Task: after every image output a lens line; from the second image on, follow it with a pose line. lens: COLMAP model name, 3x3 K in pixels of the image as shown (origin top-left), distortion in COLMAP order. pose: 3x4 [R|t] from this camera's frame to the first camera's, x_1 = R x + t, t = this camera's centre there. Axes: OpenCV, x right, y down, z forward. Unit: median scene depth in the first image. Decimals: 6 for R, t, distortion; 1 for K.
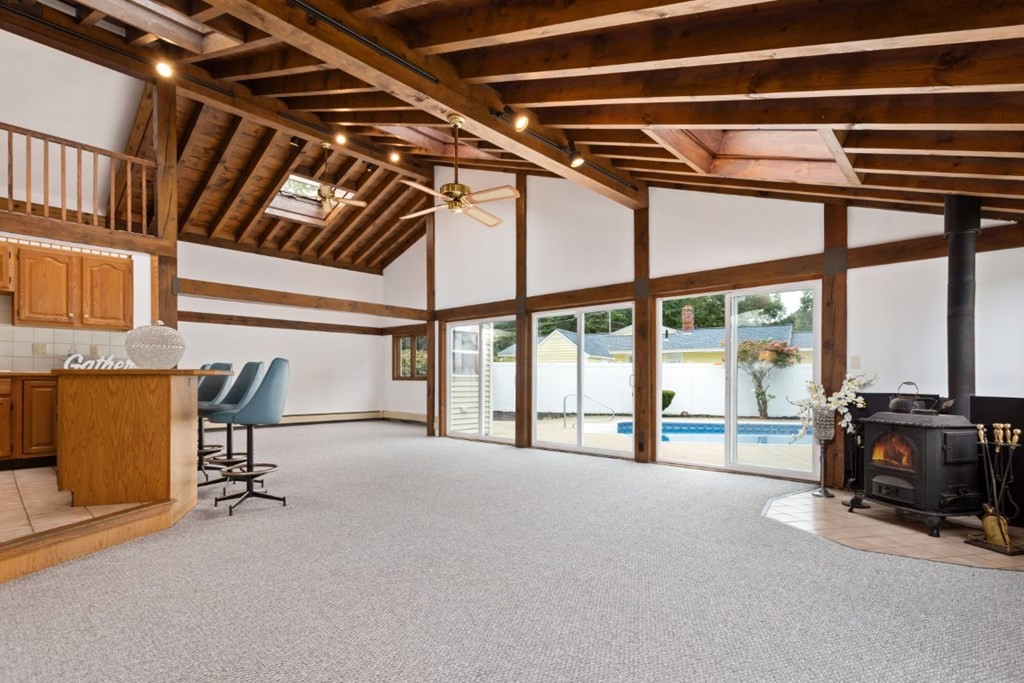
lens RADIAL K [[497.9, 0, 523.9], [0, 497.9, 379.4], [0, 0, 1]] dist [0.000464, 0.000132]
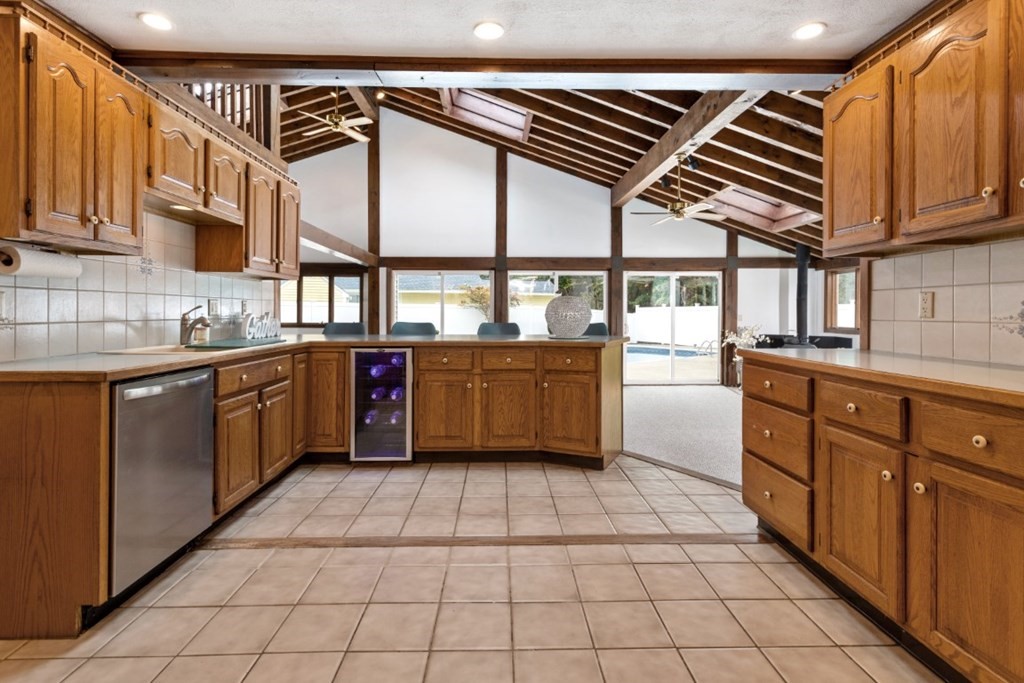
lens RADIAL K [[494.0, 0, 515.6], [0, 494.0, 312.1], [0, 0, 1]] dist [0.002645, 0.000514]
pose [[0.713910, -0.001265, 0.700236, -1.119299], [0.000978, 0.999999, 0.000809, -0.052615], [-0.700236, 0.000108, 0.713911, 0.229701]]
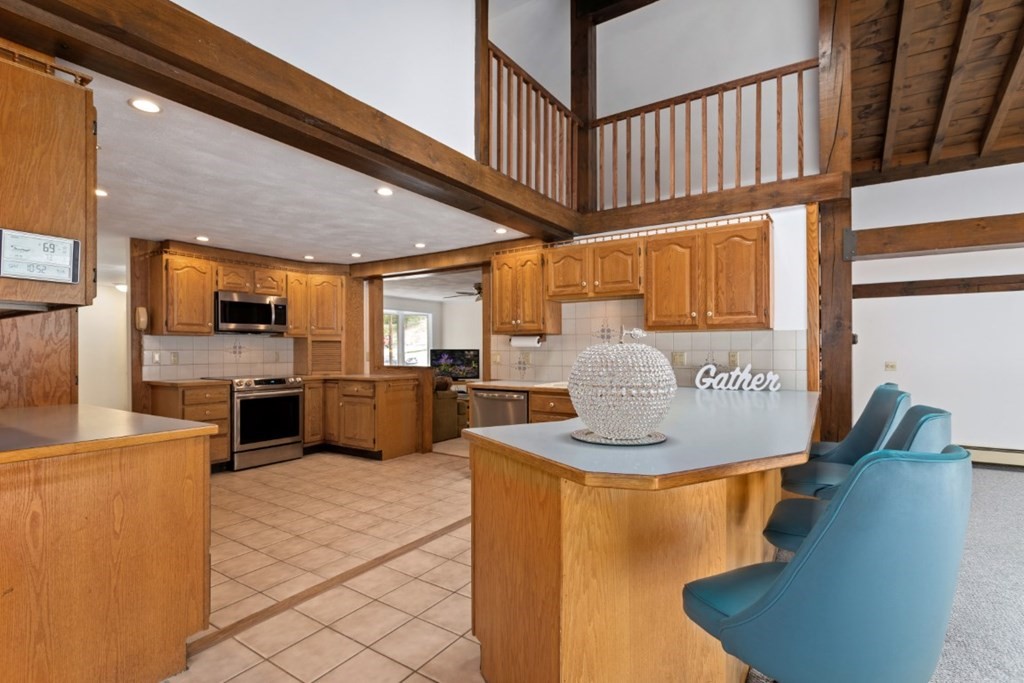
lens RADIAL K [[491.1, 0, 514.3], [0, 491.1, 351.3], [0, 0, 1]] dist [-0.001439, -0.000024]
pose [[0.158826, -0.000253, -0.987307, -0.212229], [0.000761, 1.000000, -0.000133, -0.070869], [0.987306, -0.000730, 0.158826, 0.590296]]
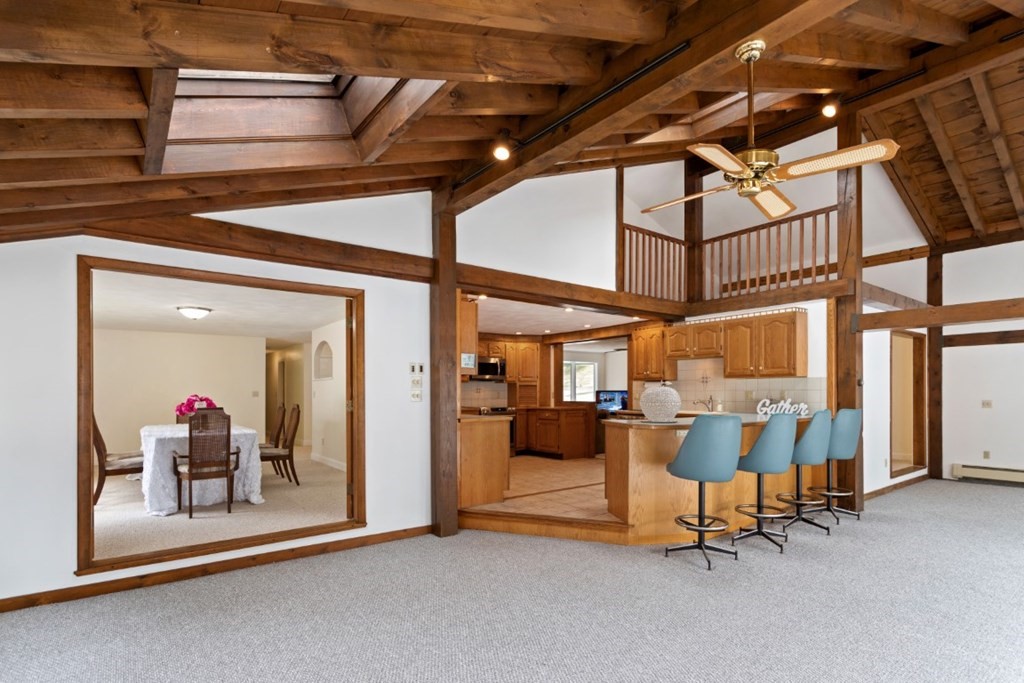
lens RADIAL K [[507.2, 0, 505.8], [0, 507.2, 398.6], [0, 0, 1]] dist [-0.000063, 0.000105]
pose [[-0.190462, 0.008835, -0.981655, 0.429005], [0.000008, 0.999960, 0.008998, -0.062752], [0.981695, 0.001706, -0.190455, 0.613890]]
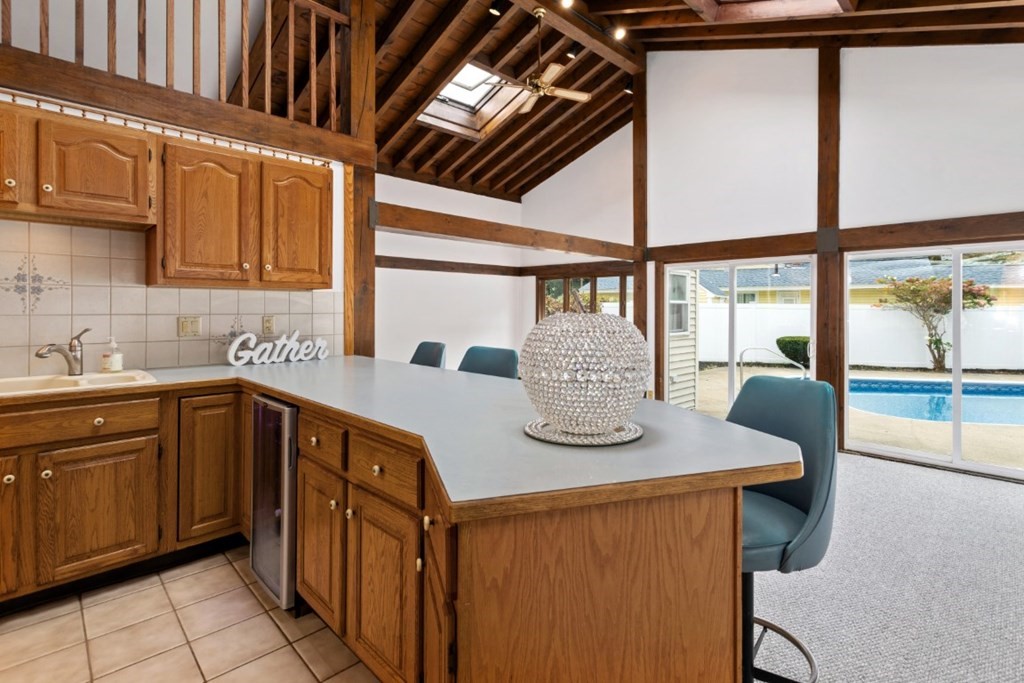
lens RADIAL K [[492.2, 0, 528.4], [0, 492.2, 308.0], [0, 0, 1]] dist [0.001478, 0.000253]
pose [[0.998906, 0.001303, -0.046739, -0.545140], [-0.001461, 0.999993, -0.003352, -0.077923], [0.046734, 0.003416, 0.998902, 0.446306]]
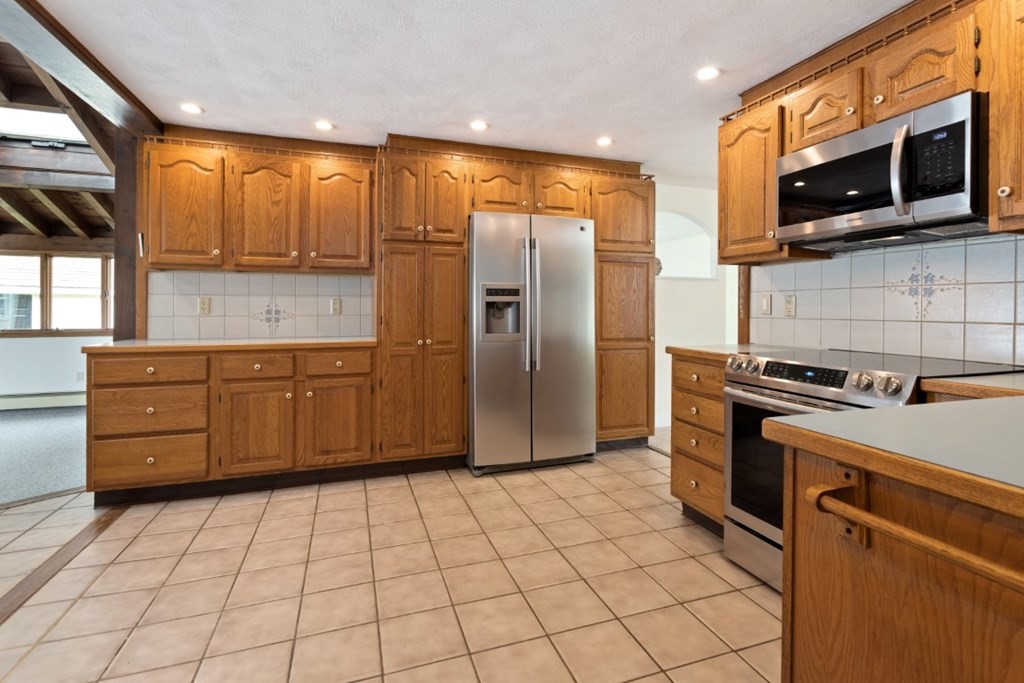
lens RADIAL K [[494.0, 0, 515.6], [0, 494.0, 312.1], [0, 0, 1]] dist [0.002645, 0.000514]
pose [[-0.882916, -0.005532, 0.469499, -1.252811], [-0.001946, 0.999965, 0.008123, -0.055927], [-0.469527, 0.006259, -0.882896, 0.667083]]
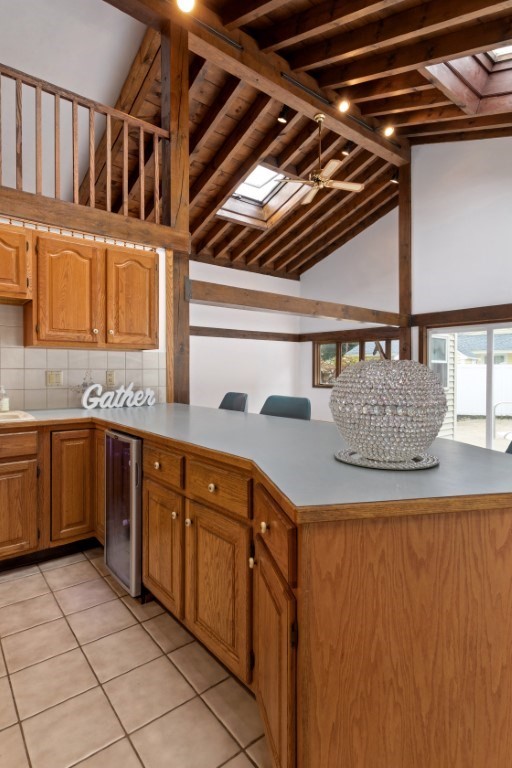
lens RADIAL K [[406.8, 0, 251.8], [0, 406.8, 375.1], [0, 0, 1]] dist [-0.002493, 0.000639]
pose [[0.986325, 0.001146, -0.164809, -0.569174], [0.000209, 0.999966, 0.008201, -0.068199], [0.164813, -0.008123, 0.986291, 0.444268]]
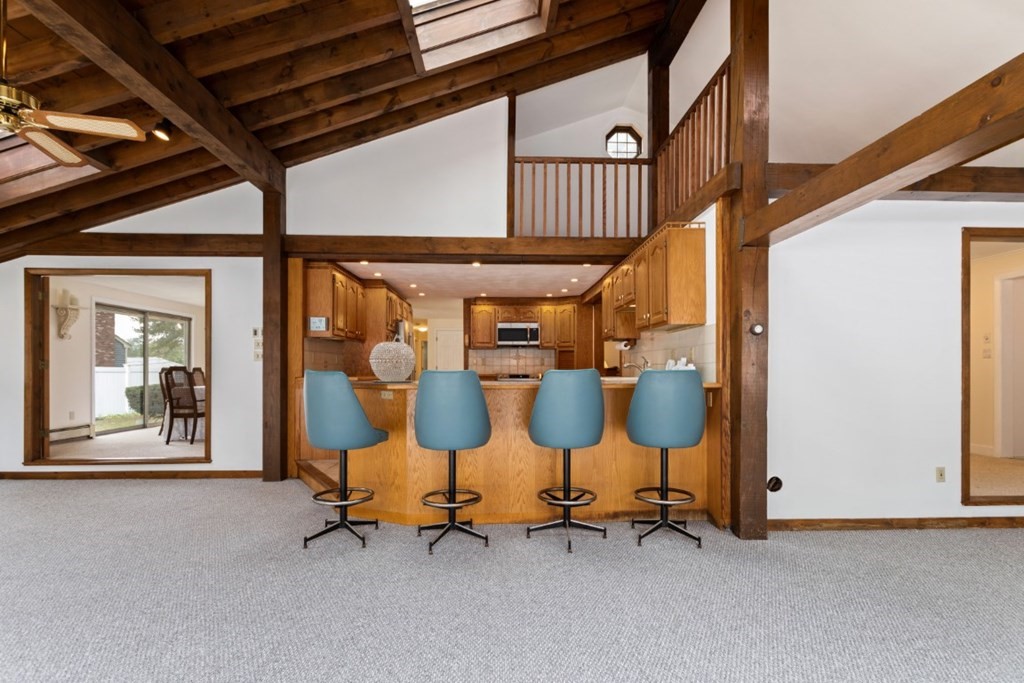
lens RADIAL K [[502.2, 0, 512.5], [0, 502.2, 369.0], [0, 0, 1]] dist [0.000238, 0.000195]
pose [[-0.717075, -0.002295, -0.696992, -0.108646], [-0.004008, 0.999992, 0.000830, -0.034876], [0.696984, 0.003389, -0.717079, 1.421925]]
